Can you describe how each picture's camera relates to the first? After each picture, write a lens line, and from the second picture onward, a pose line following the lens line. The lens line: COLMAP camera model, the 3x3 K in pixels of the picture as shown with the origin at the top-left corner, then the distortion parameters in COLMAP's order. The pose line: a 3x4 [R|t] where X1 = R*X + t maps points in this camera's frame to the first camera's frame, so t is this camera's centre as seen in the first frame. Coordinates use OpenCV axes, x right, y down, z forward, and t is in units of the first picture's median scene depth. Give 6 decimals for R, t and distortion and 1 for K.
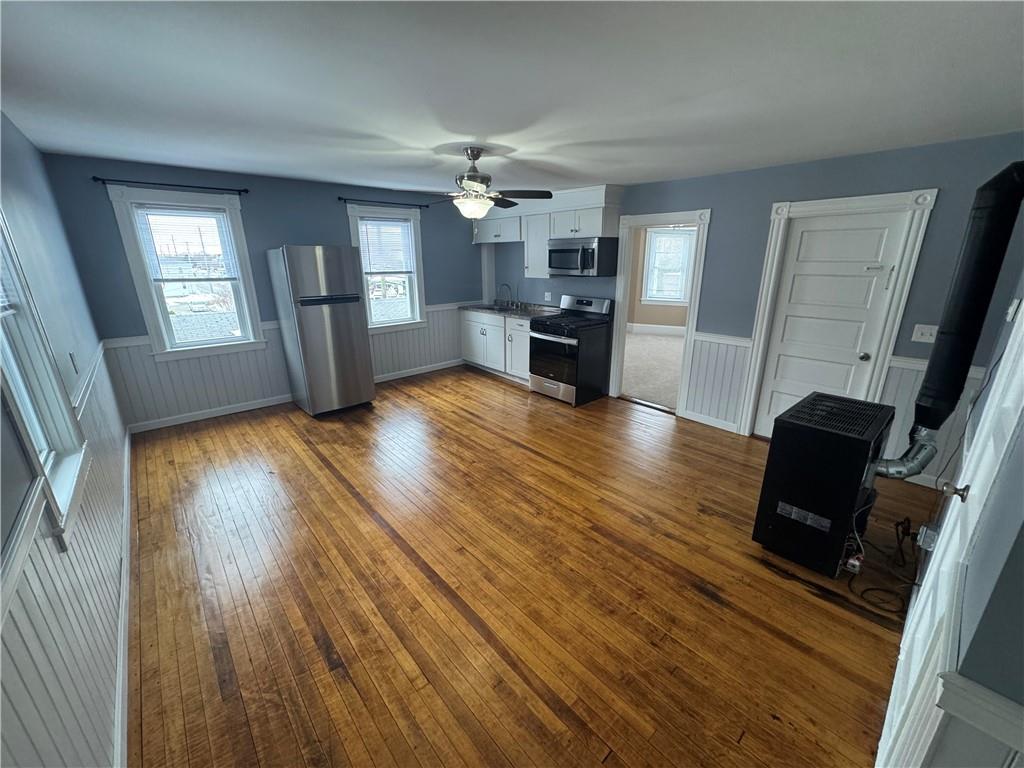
lens RADIAL K [[408.8, 0, 516.8], [0, 408.8, 385.7], [0, 0, 1]] dist [-0.000037, -0.000033]
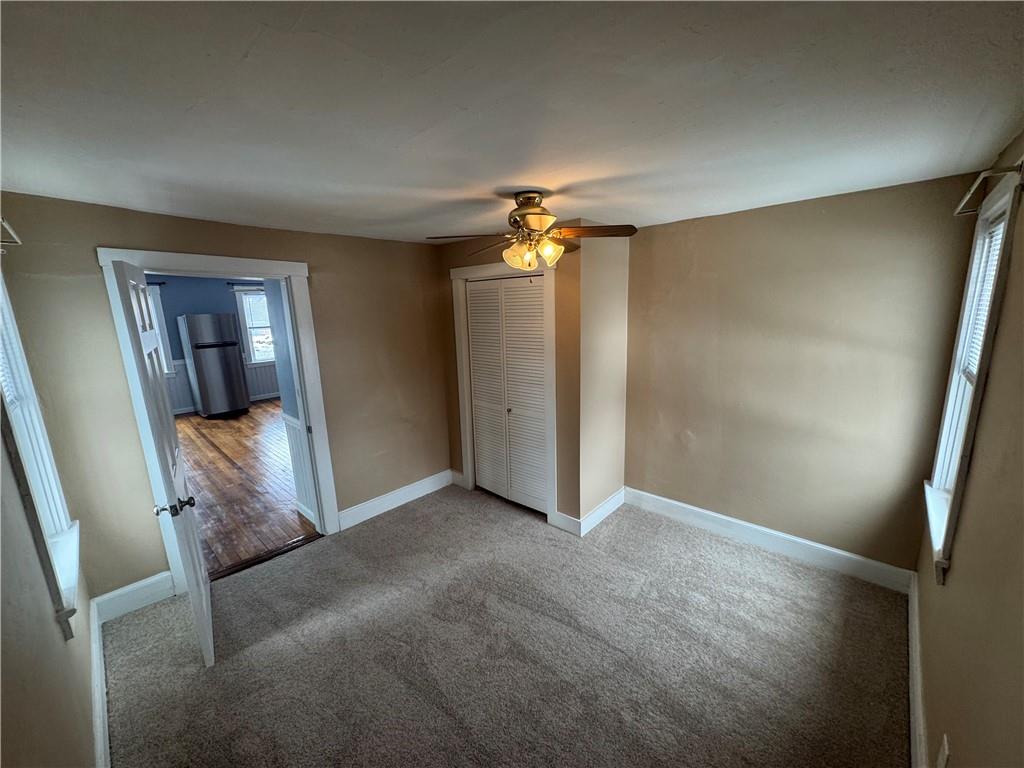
lens RADIAL K [[408.8, 0, 508.4], [0, 408.8, 384.3], [0, 0, 1]] dist [-0.000037, -0.000033]
pose [[0.996312, -0.046647, 0.072022, 0.561951], [0.053547, 0.993837, -0.097061, 0.161615], [-0.067051, 0.100559, 0.992669, -0.665640]]
